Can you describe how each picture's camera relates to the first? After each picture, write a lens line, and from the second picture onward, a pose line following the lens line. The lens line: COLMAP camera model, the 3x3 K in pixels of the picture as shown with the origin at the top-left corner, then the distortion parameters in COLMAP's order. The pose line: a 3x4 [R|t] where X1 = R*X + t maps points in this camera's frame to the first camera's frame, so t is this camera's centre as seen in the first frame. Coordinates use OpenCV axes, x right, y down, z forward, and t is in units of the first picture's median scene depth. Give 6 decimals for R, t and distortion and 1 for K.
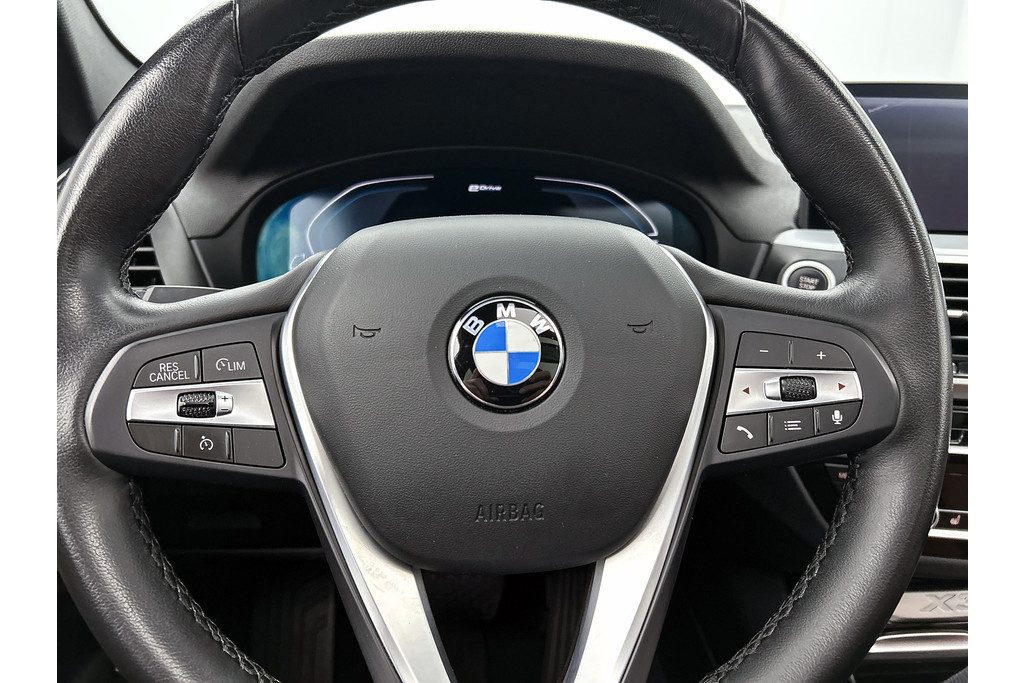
lens RADIAL K [[686.3, 0, 513.2], [0, 686.3, 345.8], [0, 0, 1]] dist [0.019582, 0.003595]
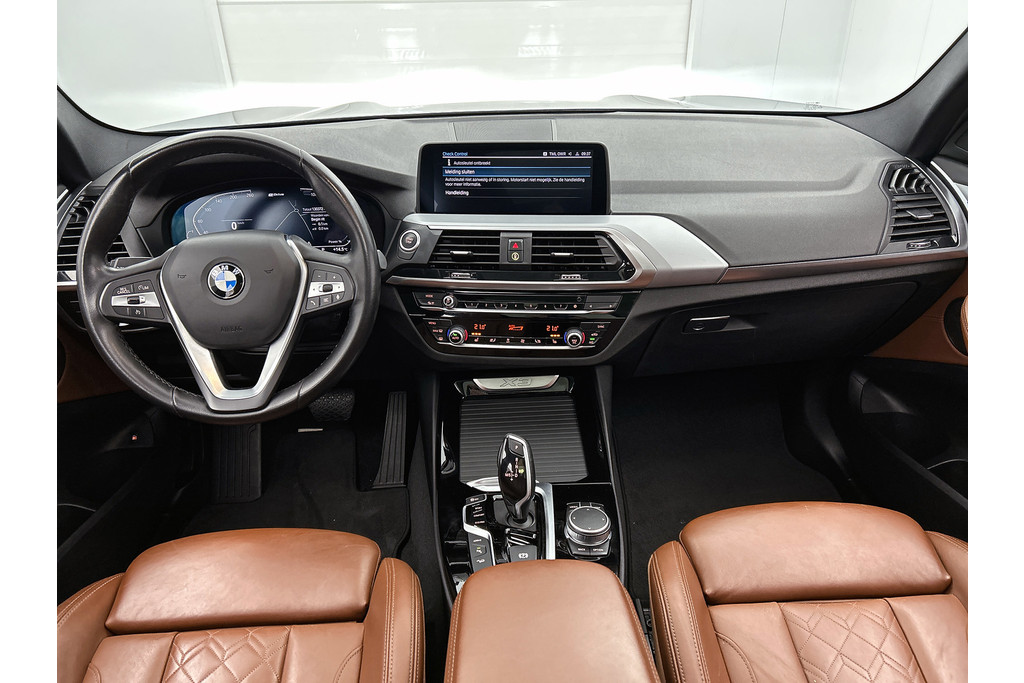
lens RADIAL K [[686.3, 0, 521.6], [0, 686.3, 337.9], [0, 0, 1]] dist [0.019582, 0.003595]
pose [[0.999203, -0.037518, -0.013660, 1.344262], [0.039114, 0.988485, 0.146176, -0.137926], [0.008019, -0.146594, 0.989164, -2.132067]]
